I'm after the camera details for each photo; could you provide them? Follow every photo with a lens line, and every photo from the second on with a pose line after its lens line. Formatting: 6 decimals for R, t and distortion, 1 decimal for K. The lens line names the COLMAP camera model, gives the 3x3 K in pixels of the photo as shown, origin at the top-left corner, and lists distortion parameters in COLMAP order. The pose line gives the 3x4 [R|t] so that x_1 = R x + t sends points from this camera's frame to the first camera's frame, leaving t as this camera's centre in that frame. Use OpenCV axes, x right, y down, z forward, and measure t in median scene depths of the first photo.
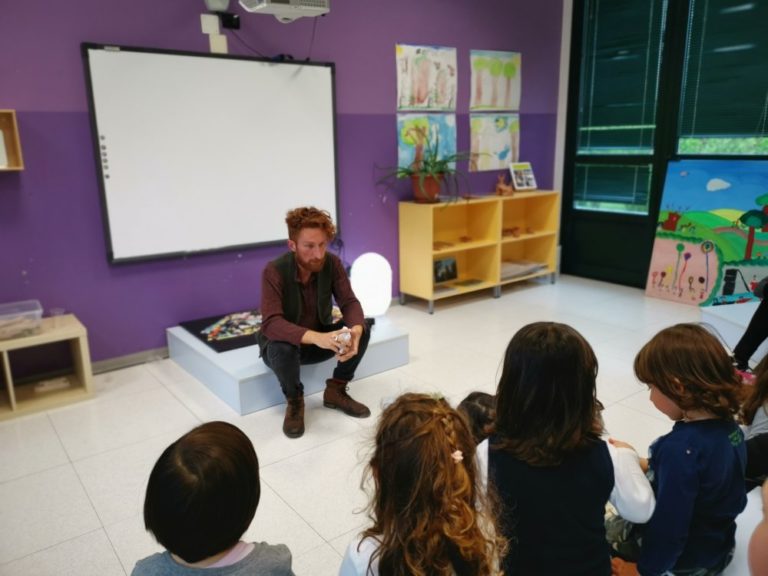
lens RADIAL K [[592.3, 0, 384.0], [0, 592.3, 288.0], [0, 0, 1]] dist [0.073957, -0.104322]
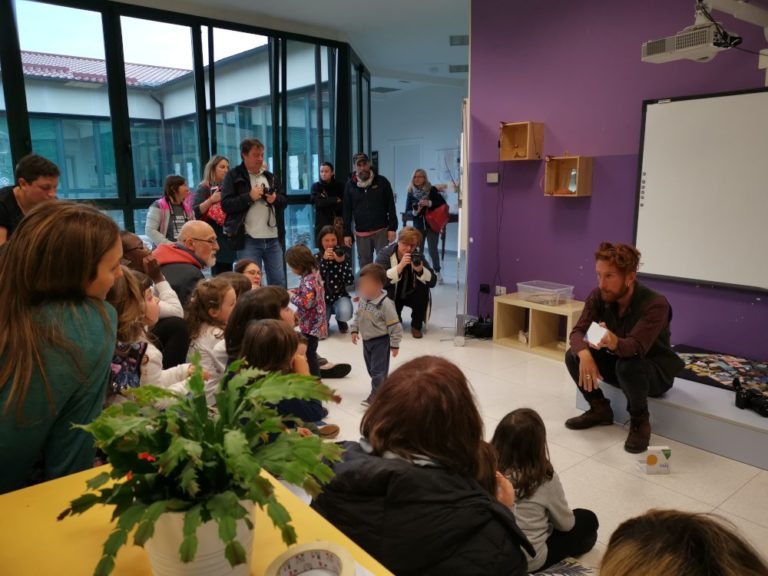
lens RADIAL K [[592.3, 0, 384.0], [0, 592.3, 288.0], [0, 0, 1]] dist [0.073957, -0.104322]
pose [[0.019782, 0.191637, -0.981267, 0.550841], [-0.233116, 0.955292, 0.181864, -0.088269], [0.972248, 0.225152, 0.063572, 0.317362]]
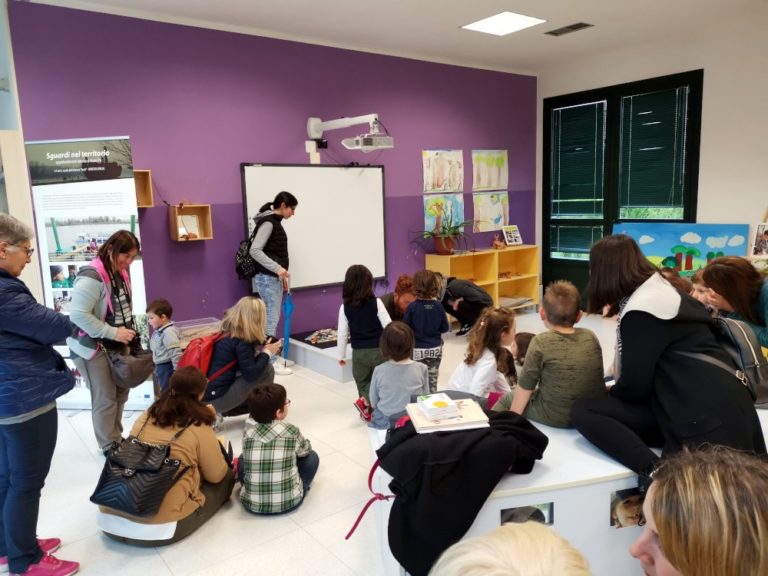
lens RADIAL K [[592.3, 0, 384.0], [0, 592.3, 288.0], [0, 0, 1]] dist [0.073957, -0.104322]
pose [[0.999875, -0.015485, -0.003087, -0.071792], [0.015138, 0.995694, -0.091451, 0.065142], [0.004489, 0.091393, 0.995805, -0.420546]]
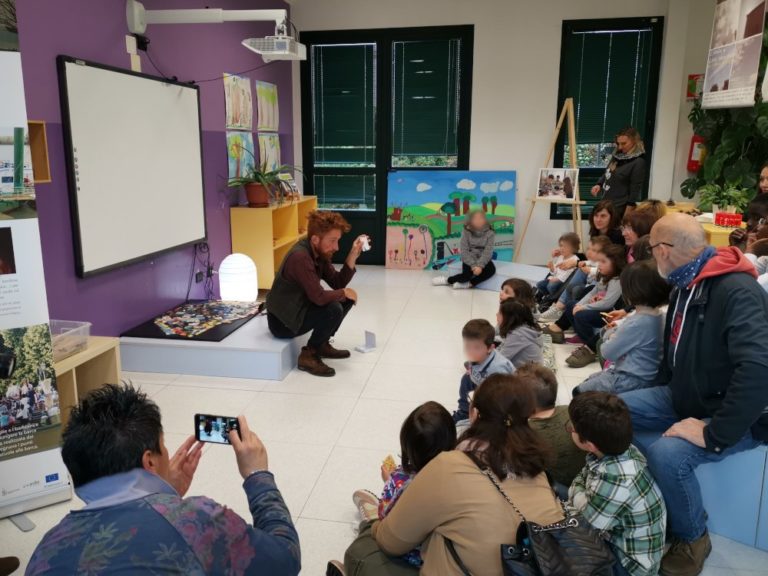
lens RADIAL K [[619.9, 0, 368.5], [0, 619.9, 273.7], [0, 0, 1]] dist [0.083252, -0.136921]
pose [[0.743346, -0.116163, 0.658743, -0.574205], [0.151449, 0.988459, 0.003406, 0.014285], [-0.651536, 0.097235, 0.752360, -0.050514]]
